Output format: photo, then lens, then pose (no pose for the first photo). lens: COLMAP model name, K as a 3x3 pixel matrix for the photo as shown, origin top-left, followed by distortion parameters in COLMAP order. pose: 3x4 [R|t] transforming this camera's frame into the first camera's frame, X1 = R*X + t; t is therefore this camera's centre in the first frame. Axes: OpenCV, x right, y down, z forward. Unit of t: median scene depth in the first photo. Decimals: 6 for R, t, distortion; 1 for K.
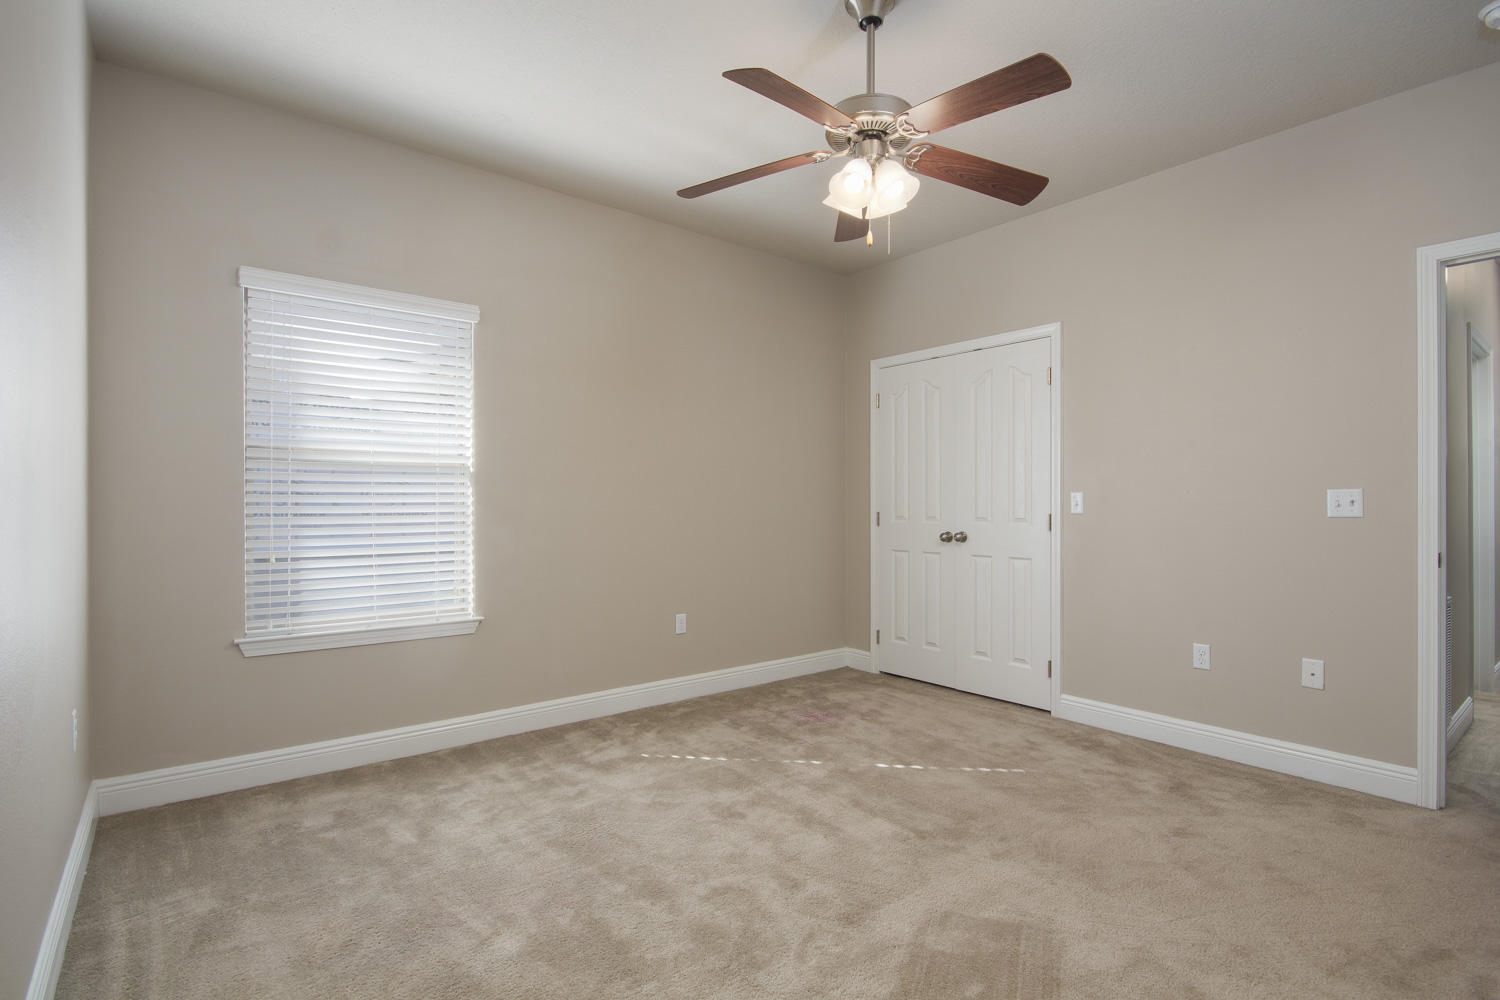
lens RADIAL K [[717.9, 0, 753.6], [0, 717.9, 508.9], [0, 0, 1]] dist [0.022556, -0.016368]
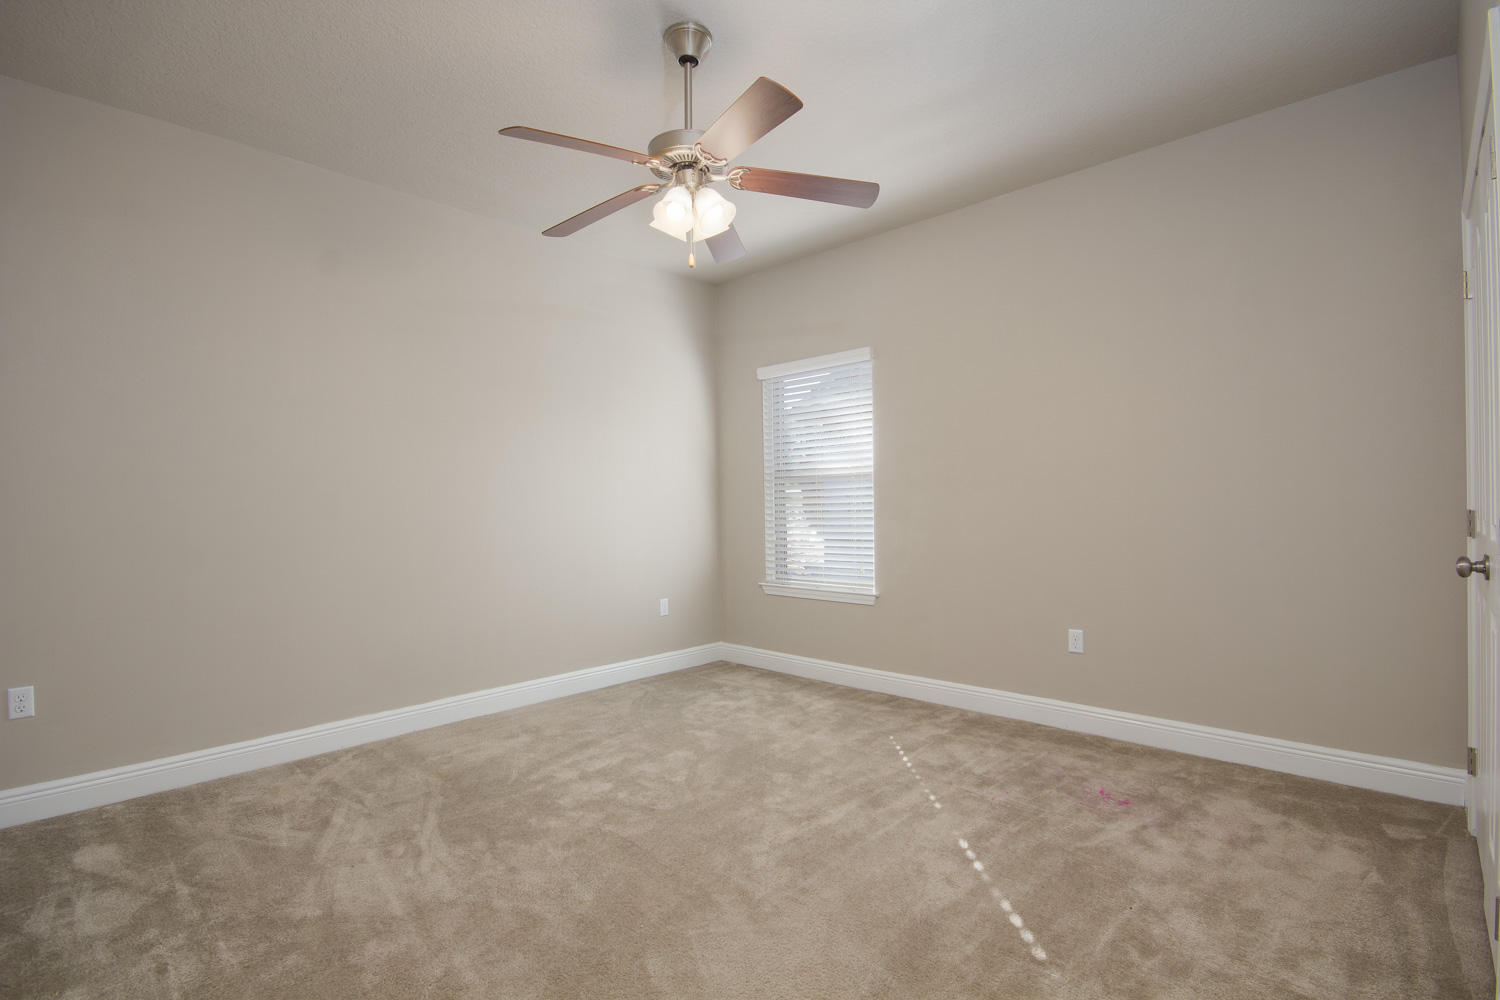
lens RADIAL K [[694.9, 0, 755.5], [0, 694.9, 505.4], [0, 0, 1]] dist [-0.000459, -0.000201]
pose [[0.156260, -0.002916, -0.987712, 0.787575], [0.007386, 0.999971, -0.001783, -0.001590], [0.987688, -0.007016, 0.156277, 0.606832]]
